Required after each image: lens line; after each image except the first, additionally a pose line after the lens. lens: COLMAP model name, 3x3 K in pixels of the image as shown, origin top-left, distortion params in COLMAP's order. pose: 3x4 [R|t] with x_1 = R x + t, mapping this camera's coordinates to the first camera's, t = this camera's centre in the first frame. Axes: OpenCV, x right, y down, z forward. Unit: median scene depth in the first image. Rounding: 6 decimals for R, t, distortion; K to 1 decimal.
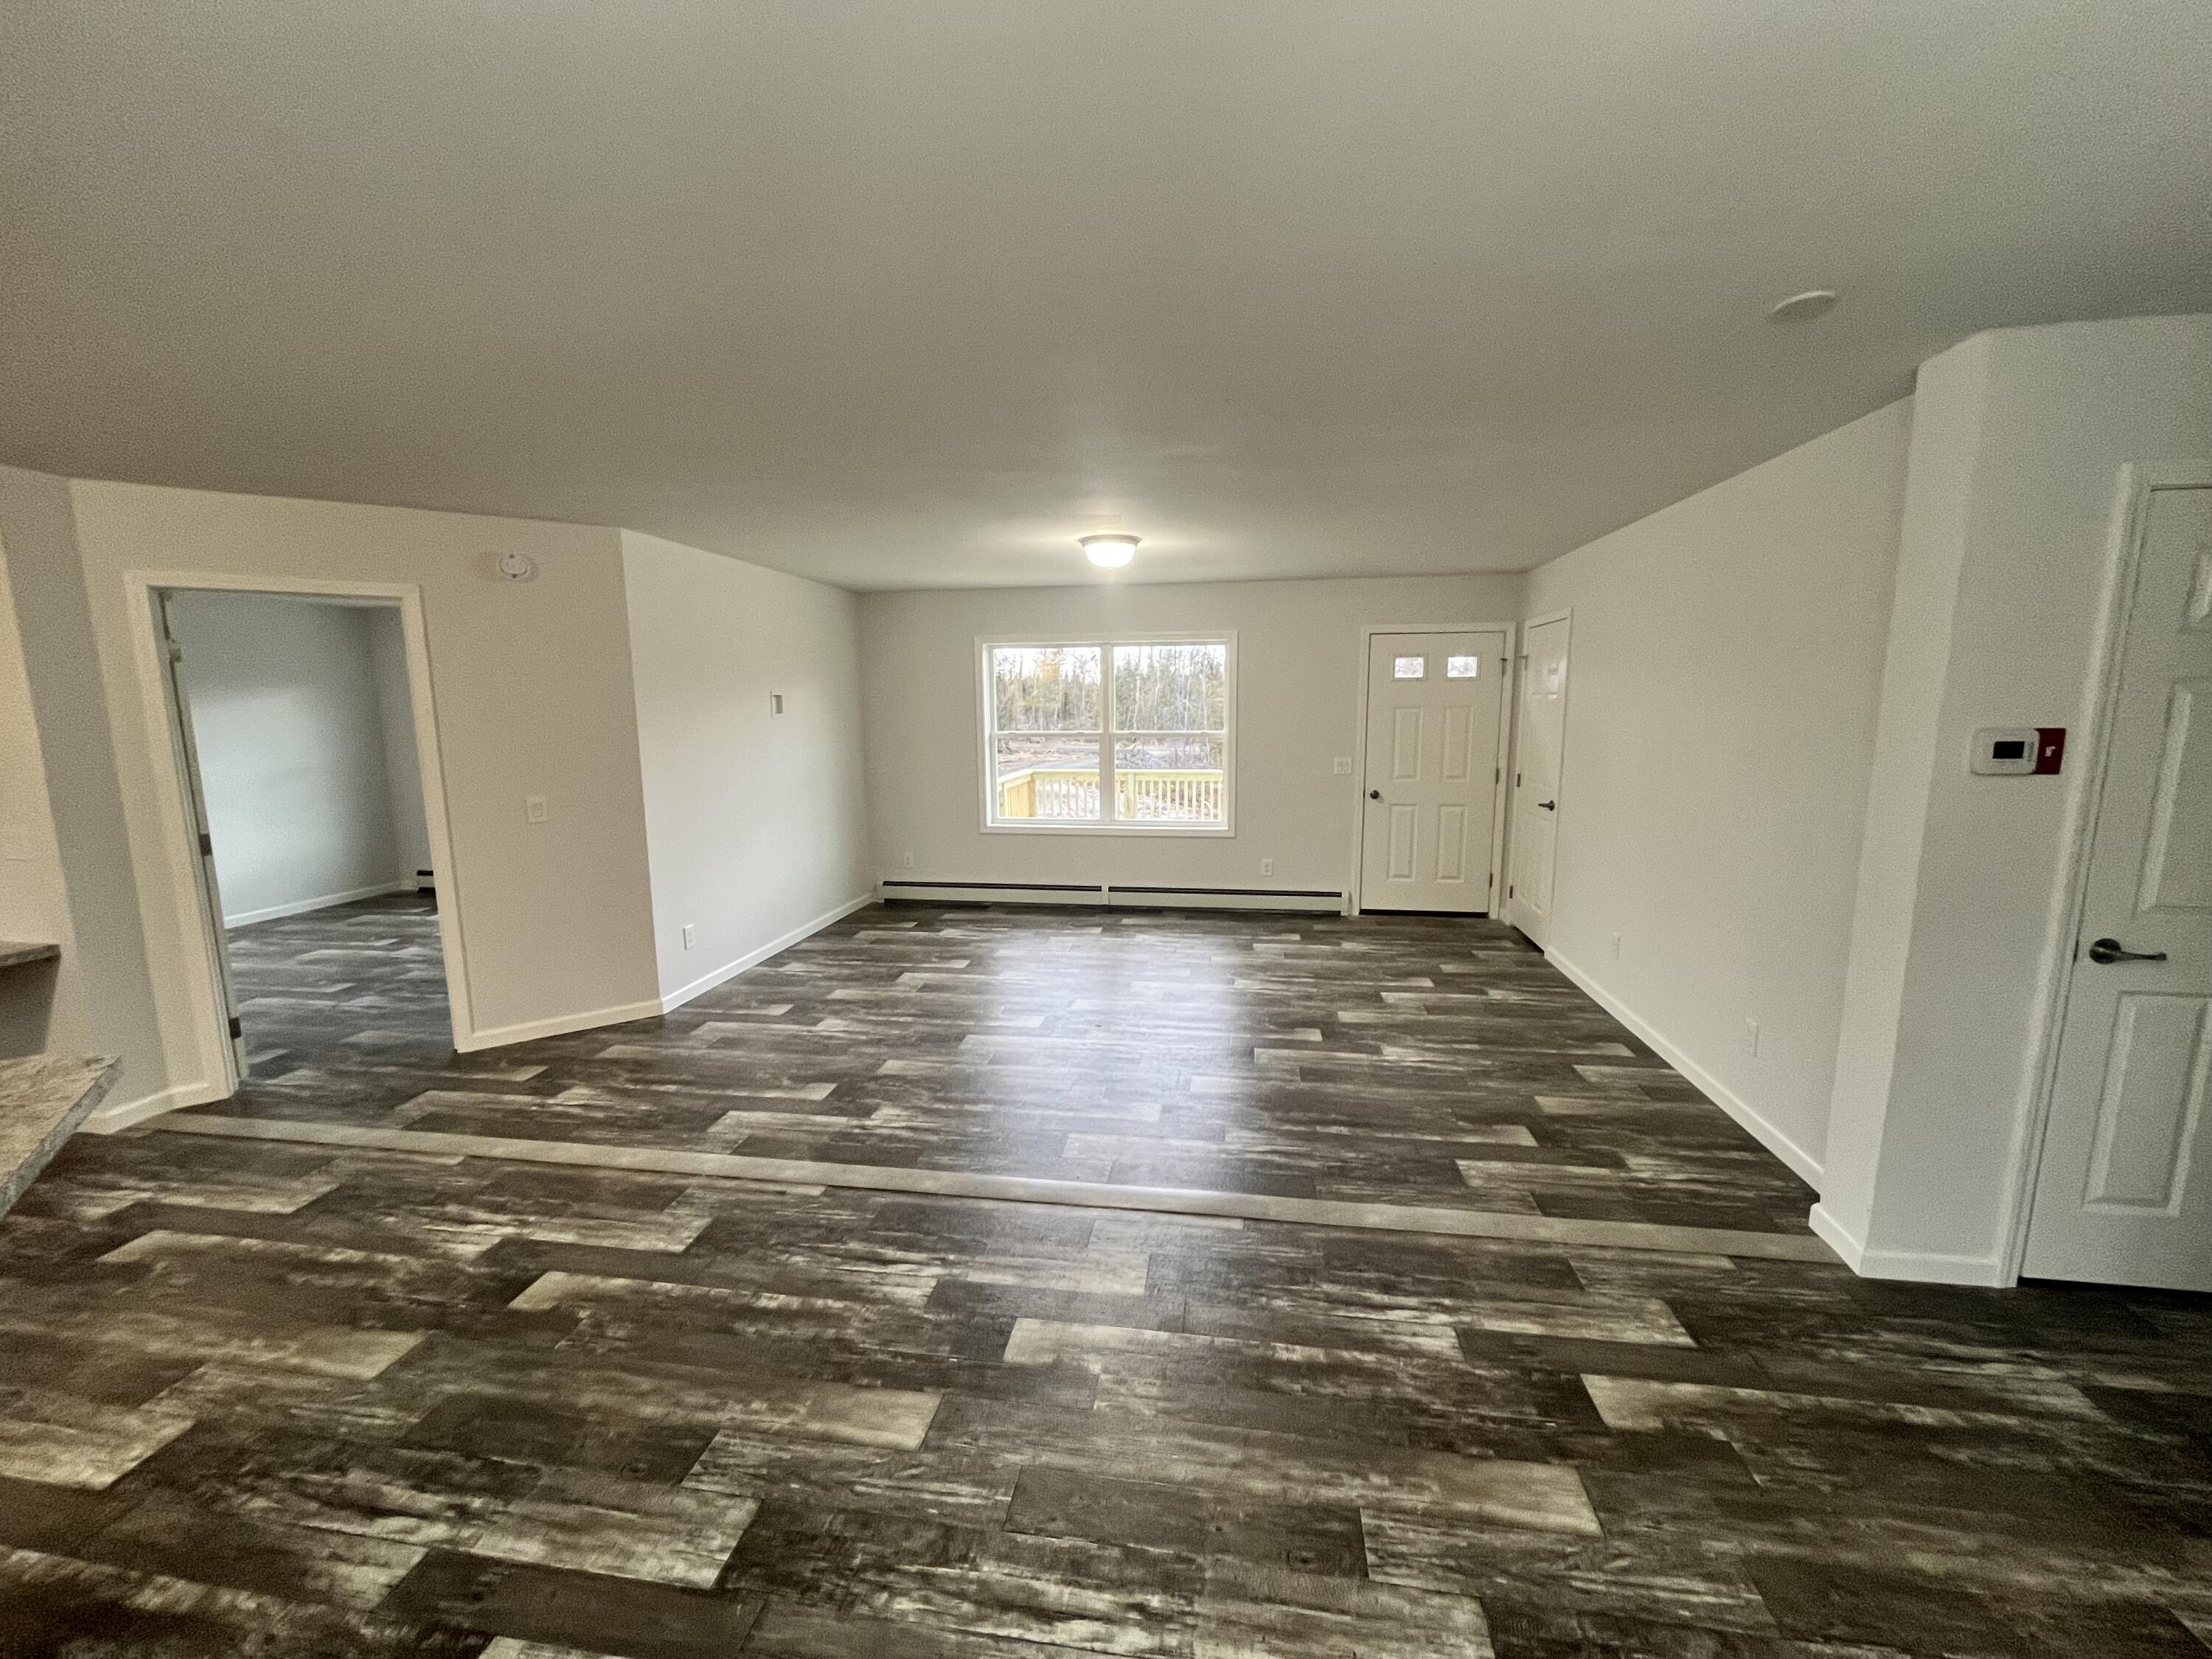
lens RADIAL K [[853.1, 0, 1101.1], [0, 853.1, 983.8], [0, 0, 1]] dist [-0.001366, 0.000017]
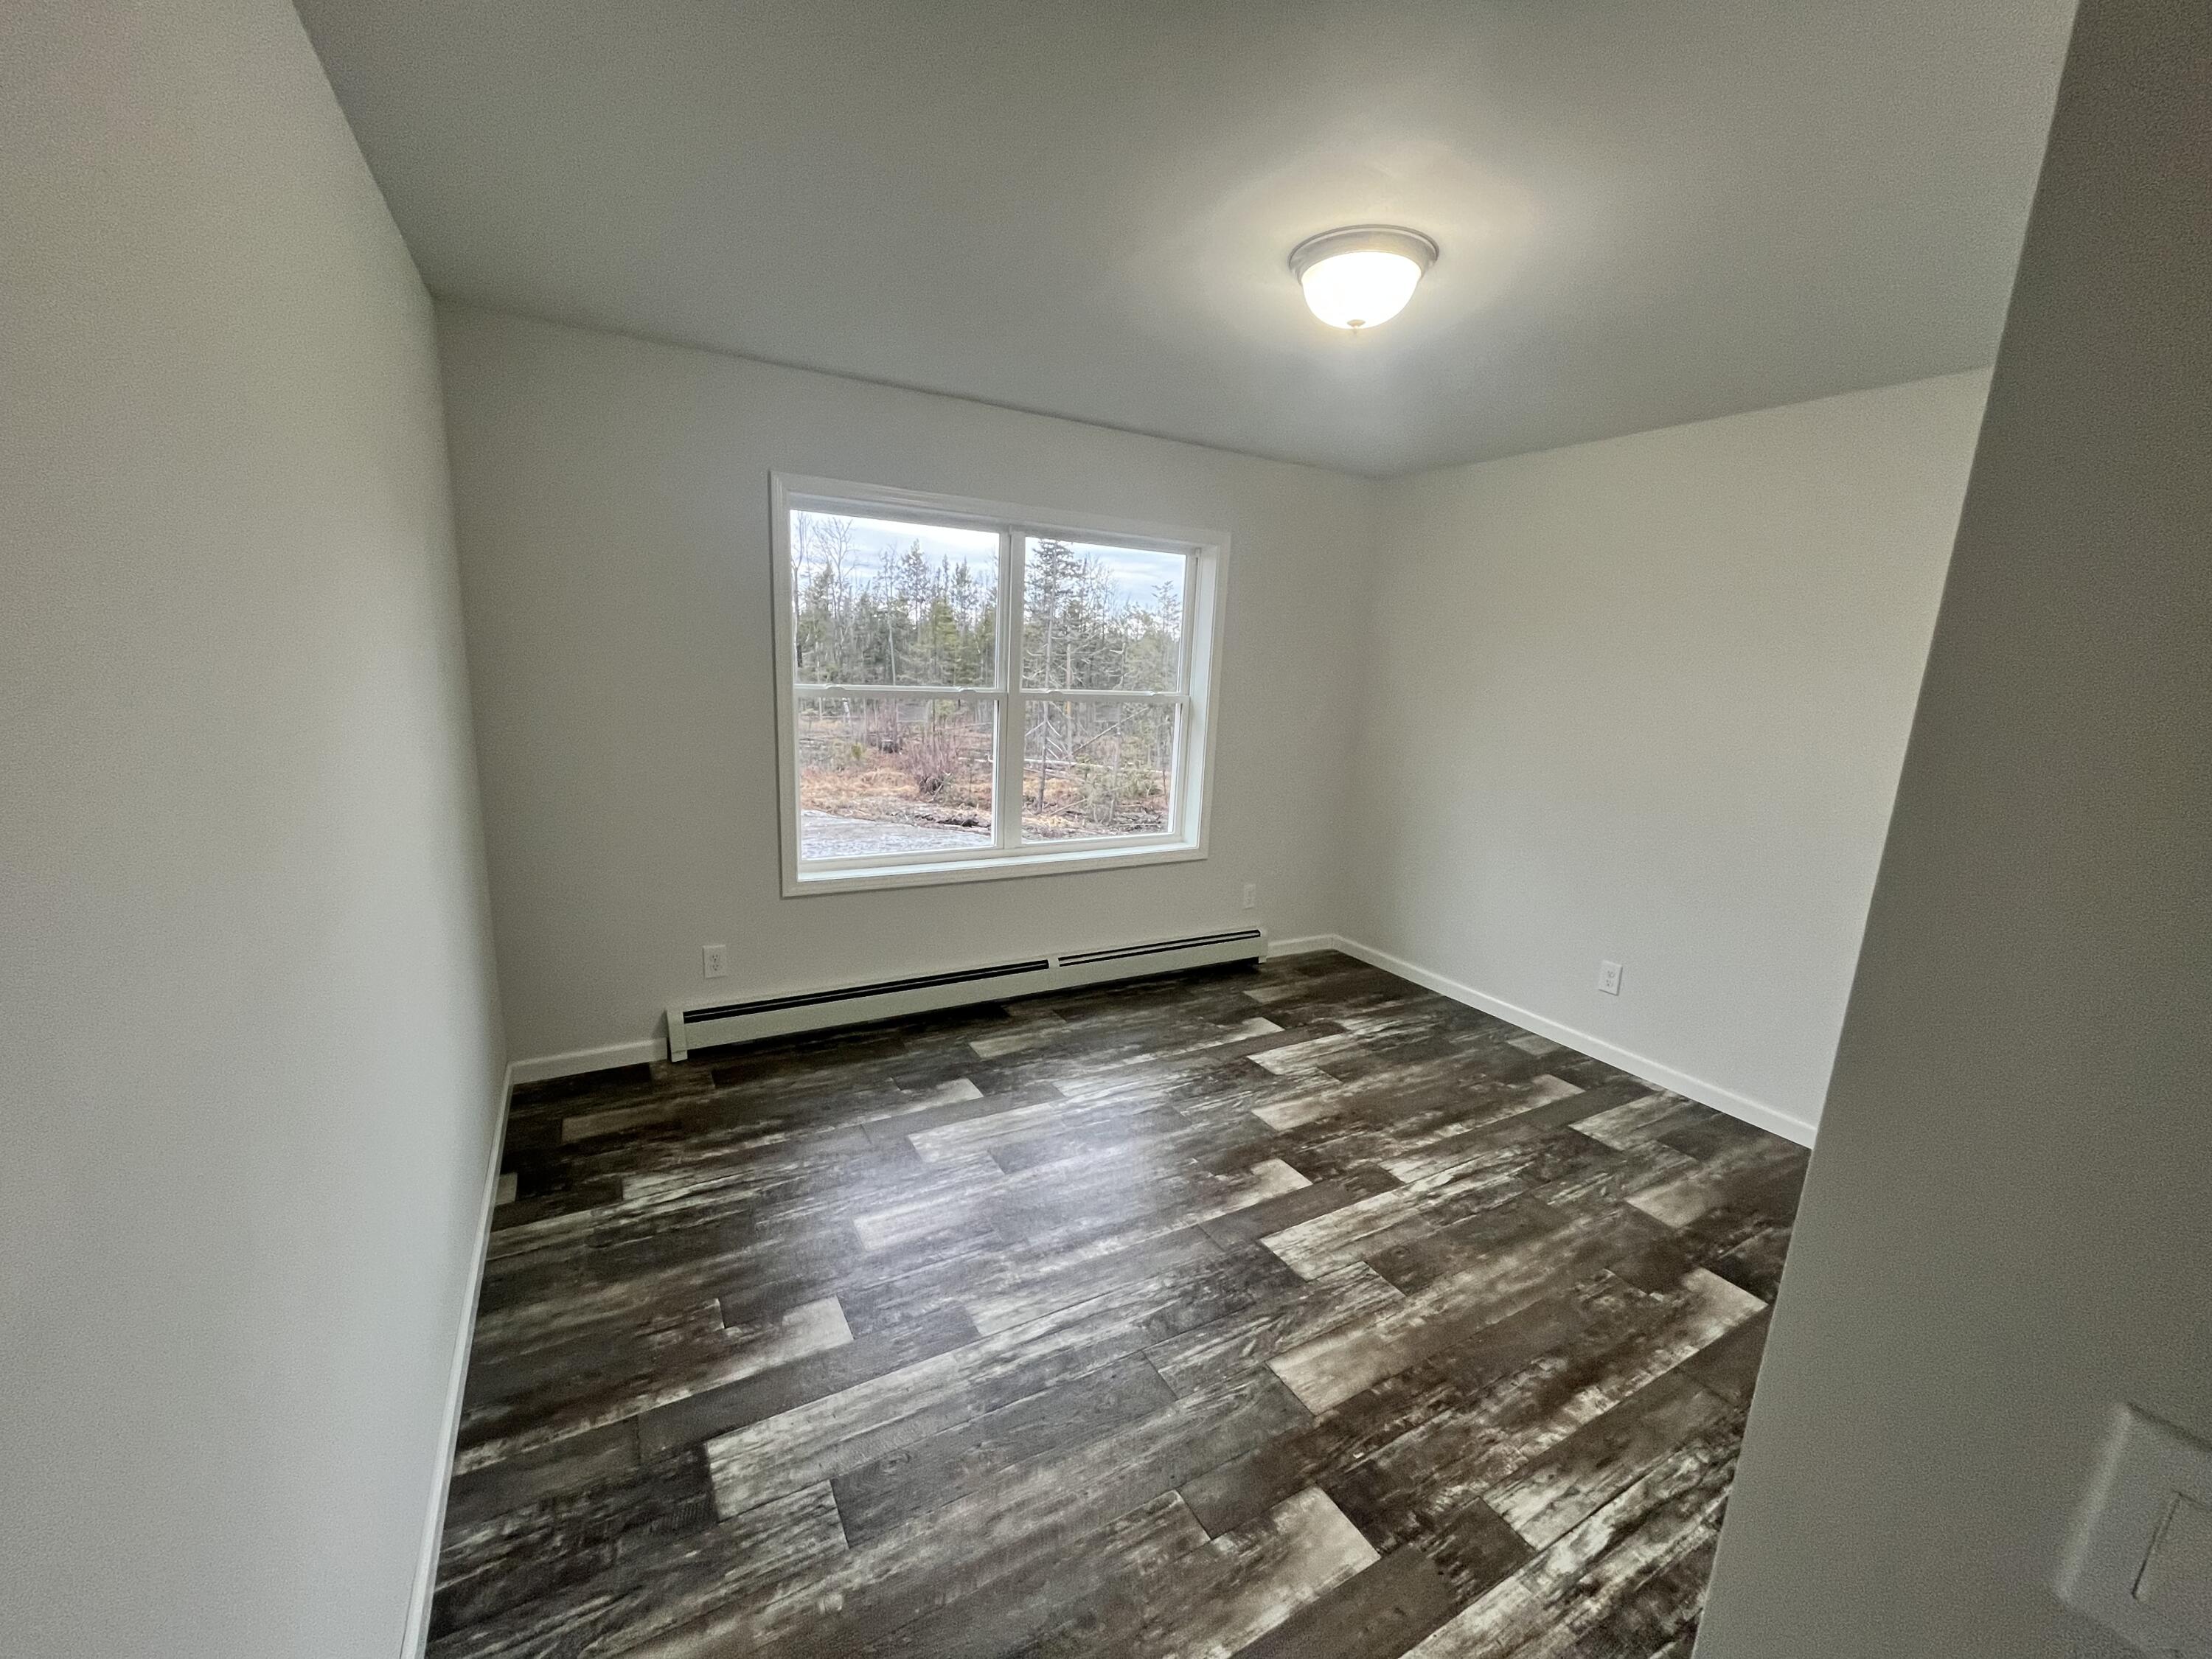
lens RADIAL K [[887.2, 0, 1106.0], [0, 887.2, 840.6], [0, 0, 1]] dist [-0.004686, 0.000105]
pose [[-0.776871, 0.105259, -0.620799, 1.468001], [-0.233452, 0.867510, 0.439233, -0.458421], [0.584783, 0.486155, -0.649371, 1.341208]]
